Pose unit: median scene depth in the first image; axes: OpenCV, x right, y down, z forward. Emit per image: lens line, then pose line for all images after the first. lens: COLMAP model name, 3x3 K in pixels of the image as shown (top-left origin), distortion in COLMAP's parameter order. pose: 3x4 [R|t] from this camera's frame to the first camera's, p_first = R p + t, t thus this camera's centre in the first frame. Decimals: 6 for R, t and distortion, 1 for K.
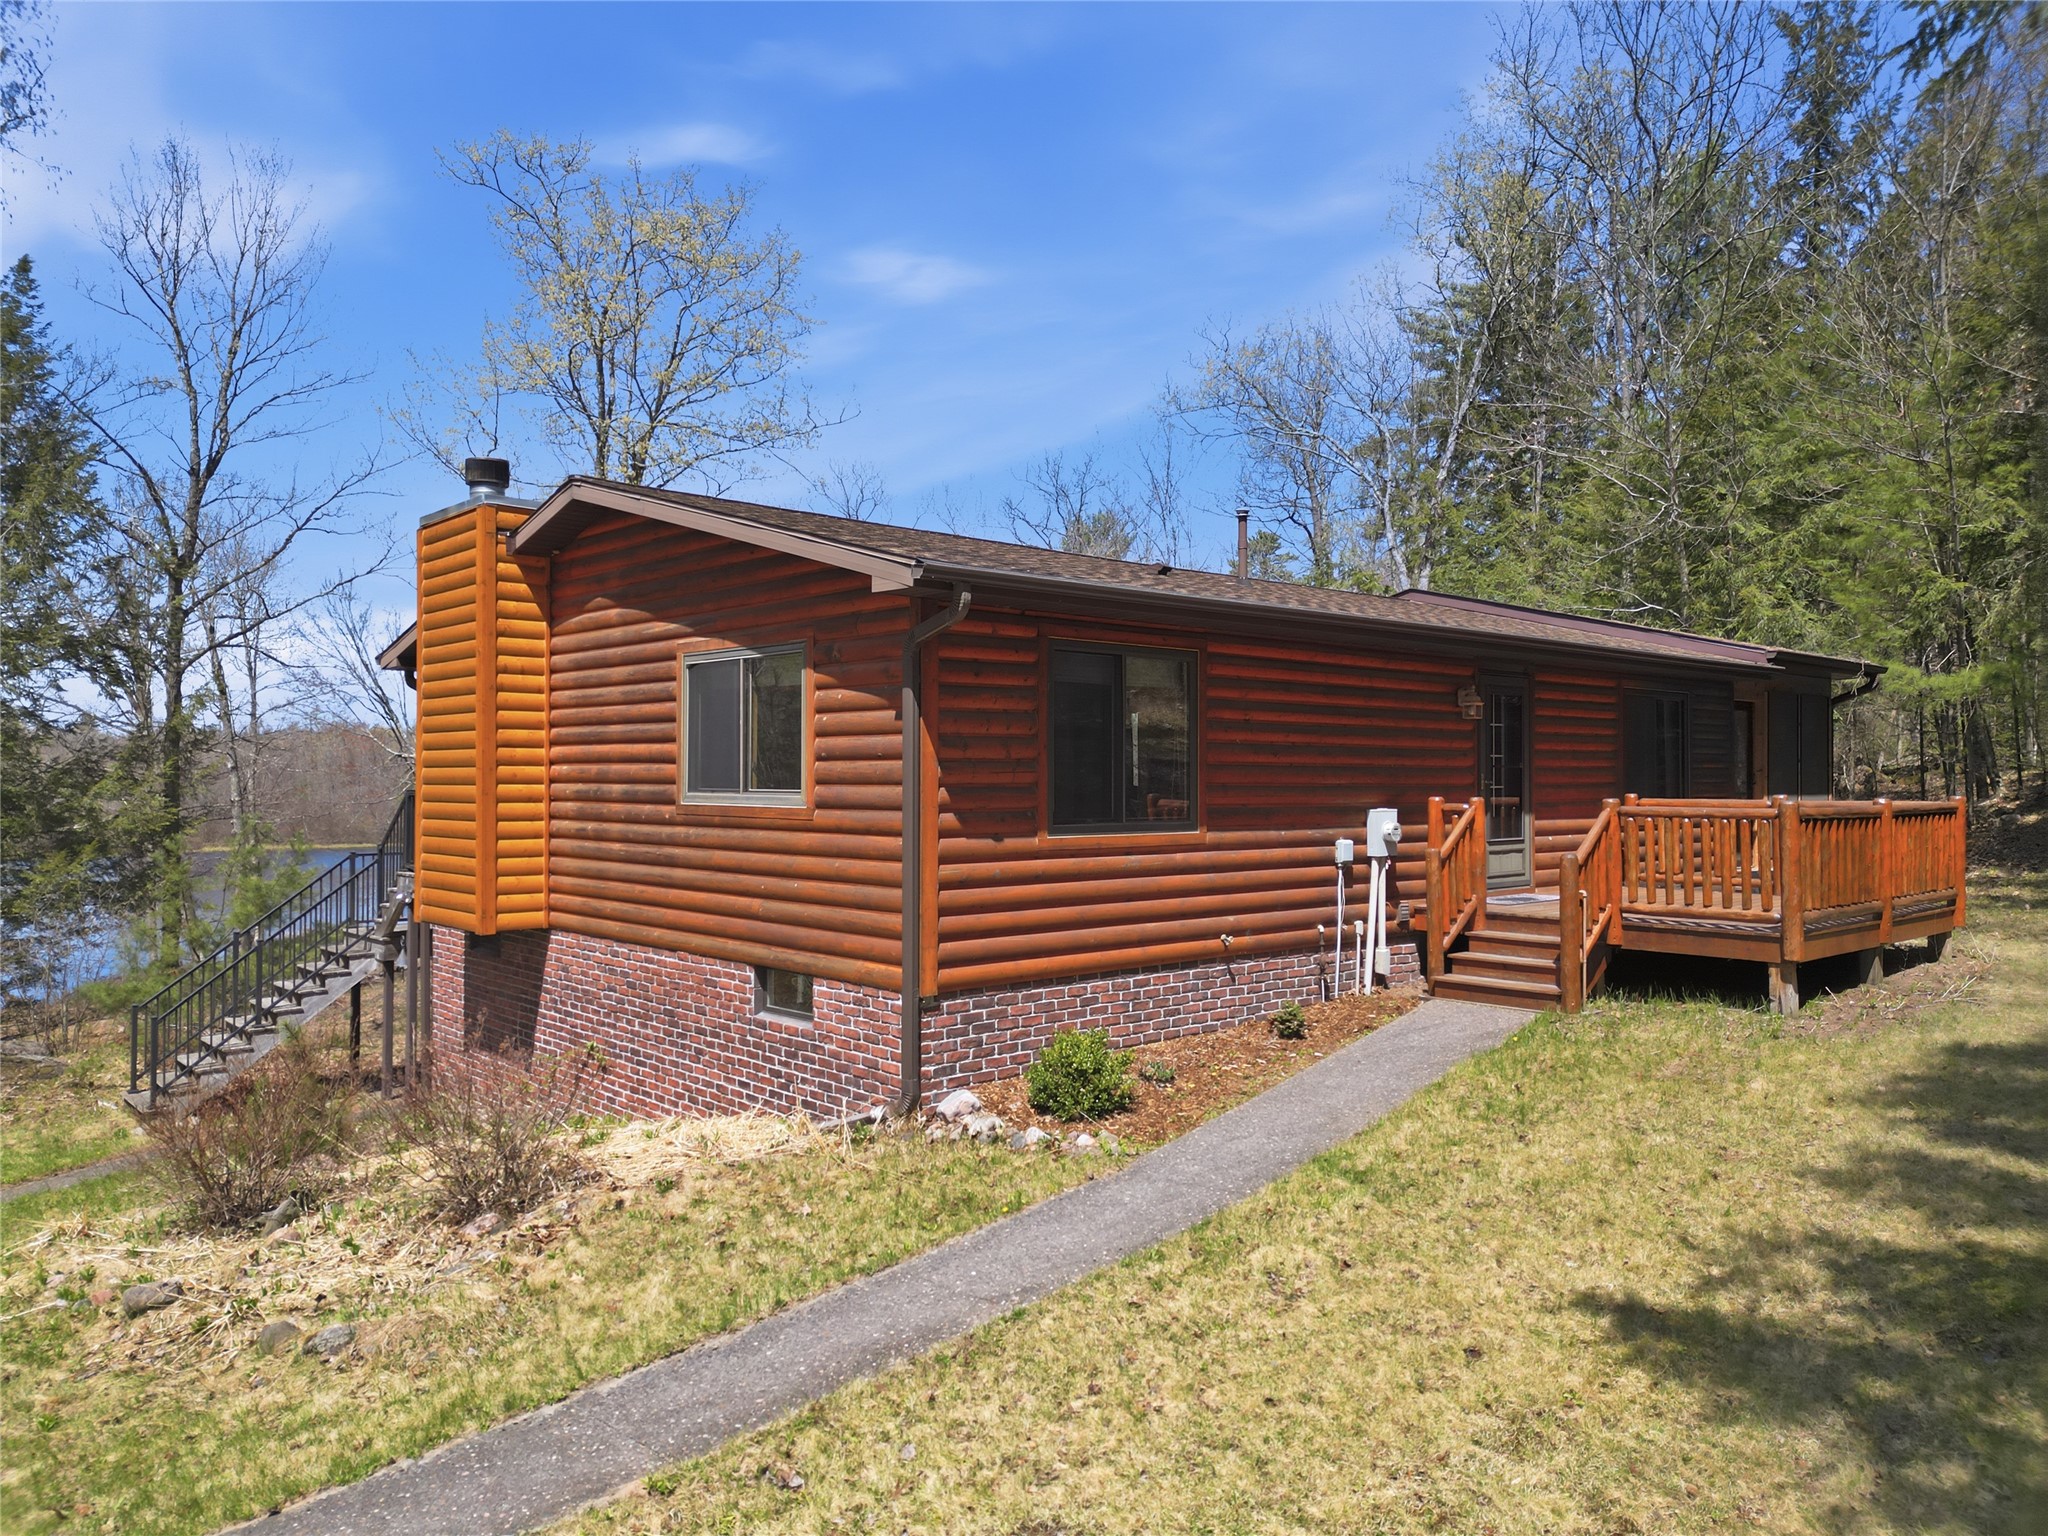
lens RADIAL K [[1520.3, 0, 1027.5], [0, 1520.3, 755.3], [0, 0, 1]] dist [0.057556, -0.047209]
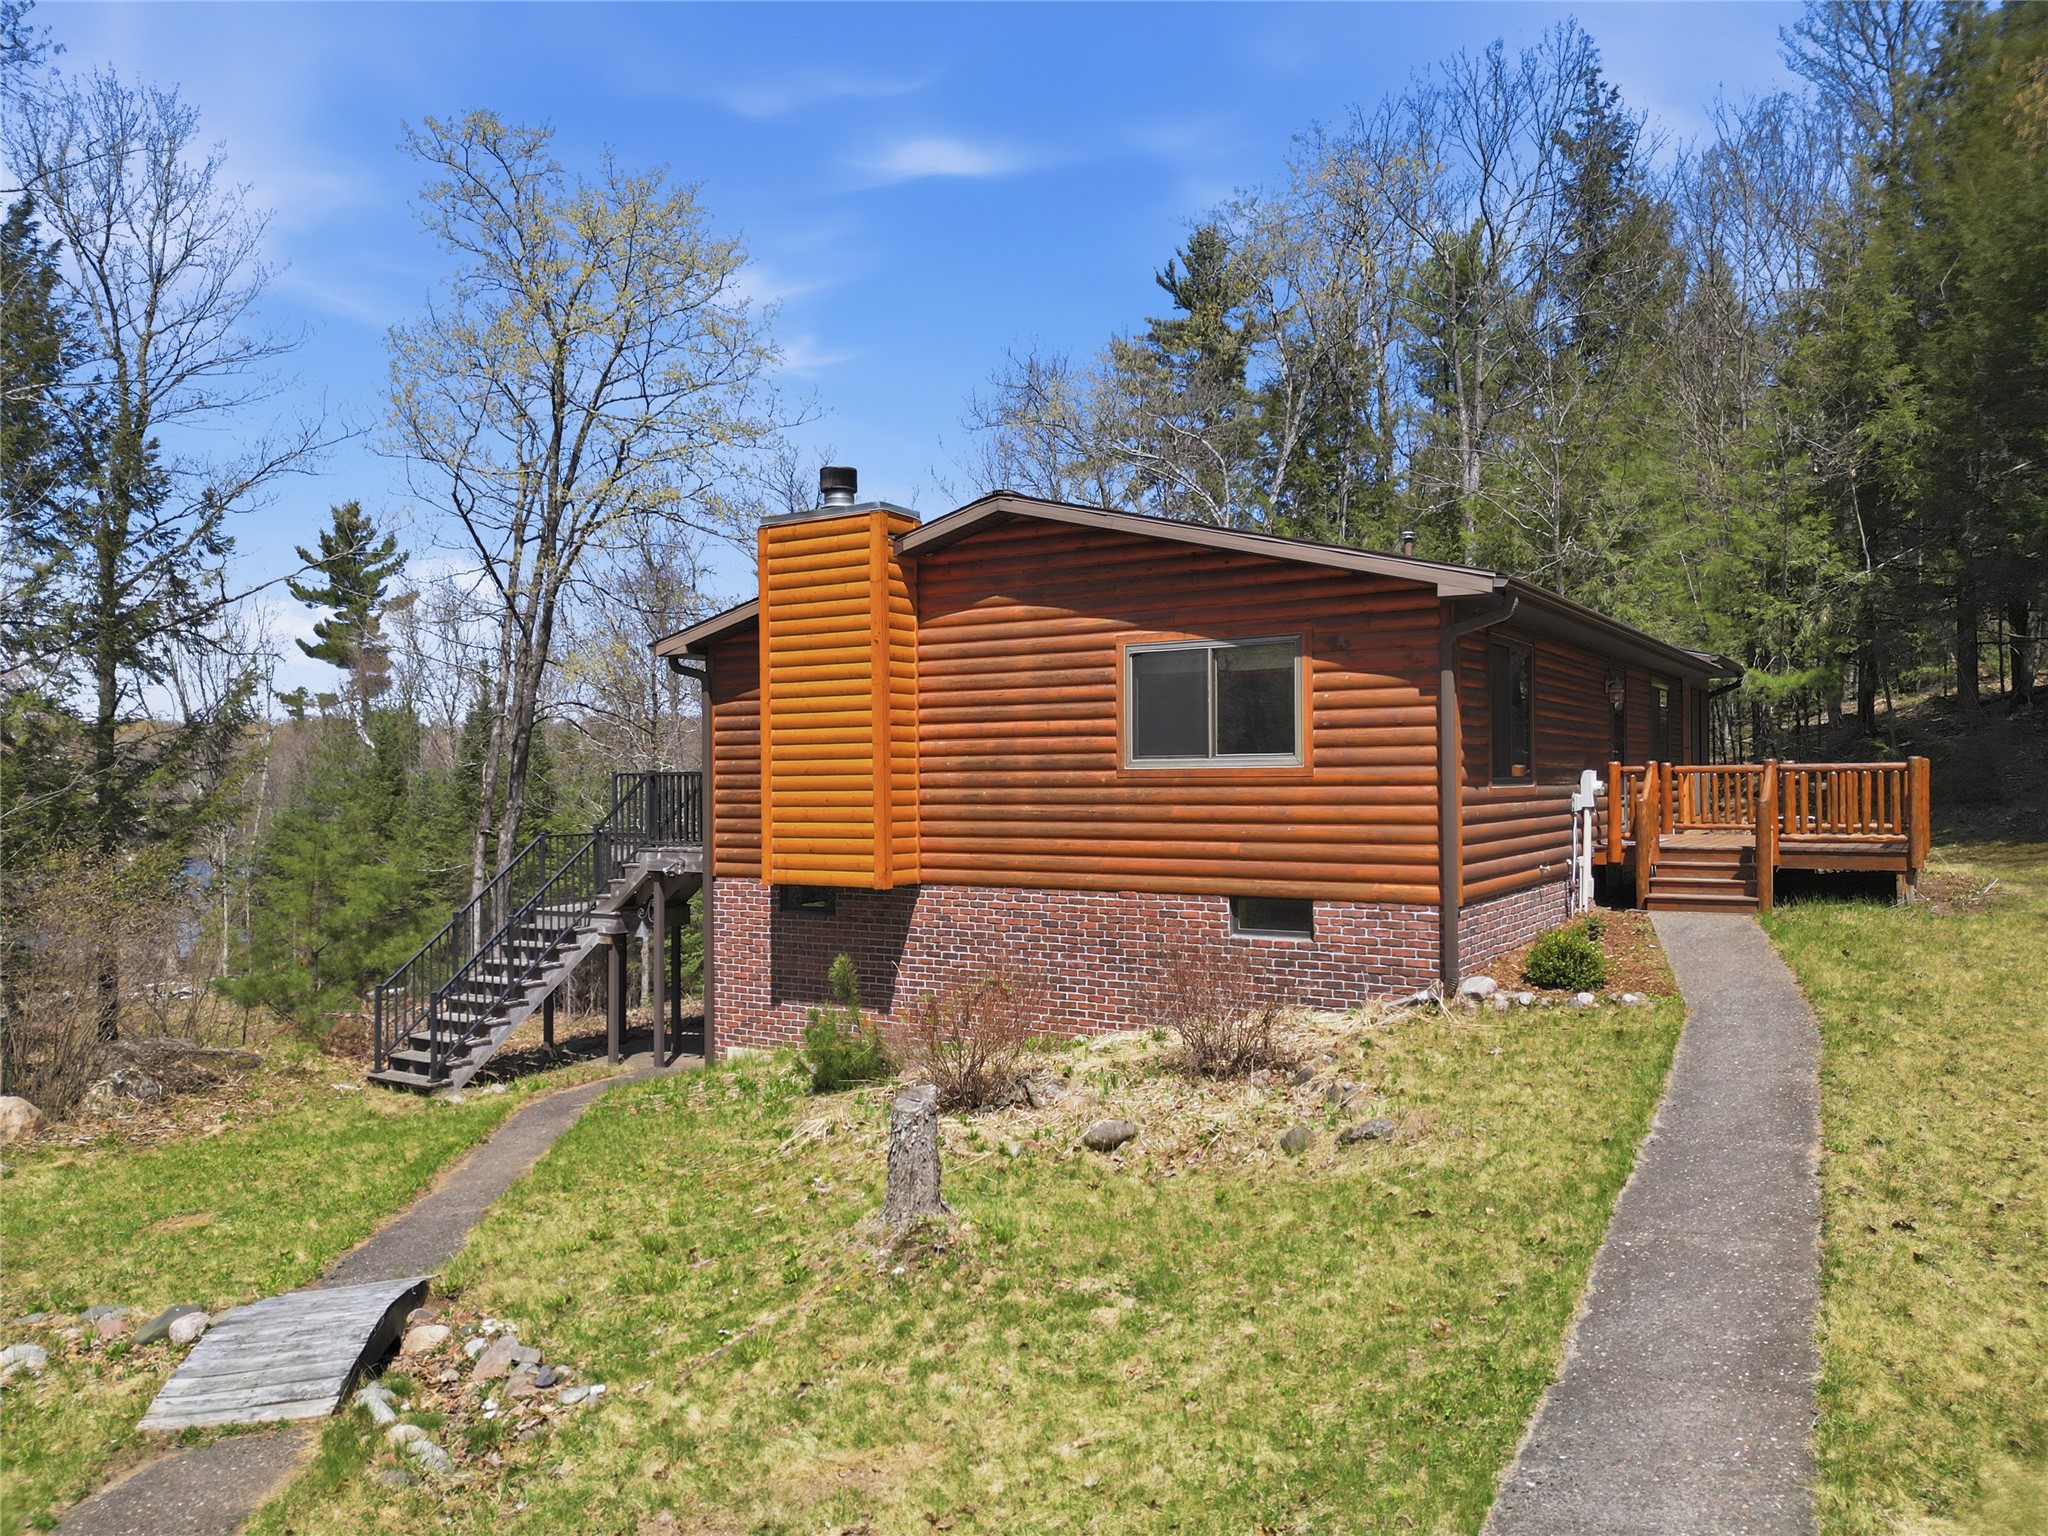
lens RADIAL K [[1520.3, 0, 1018.7], [0, 1520.3, 779.5], [0, 0, 1]] dist [0.057556, -0.047209]
pose [[0.961702, -0.011217, 0.273866, -0.649809], [0.007954, 0.999884, 0.013021, 0.024217], [-0.273980, -0.010344, 0.961680, -0.133345]]
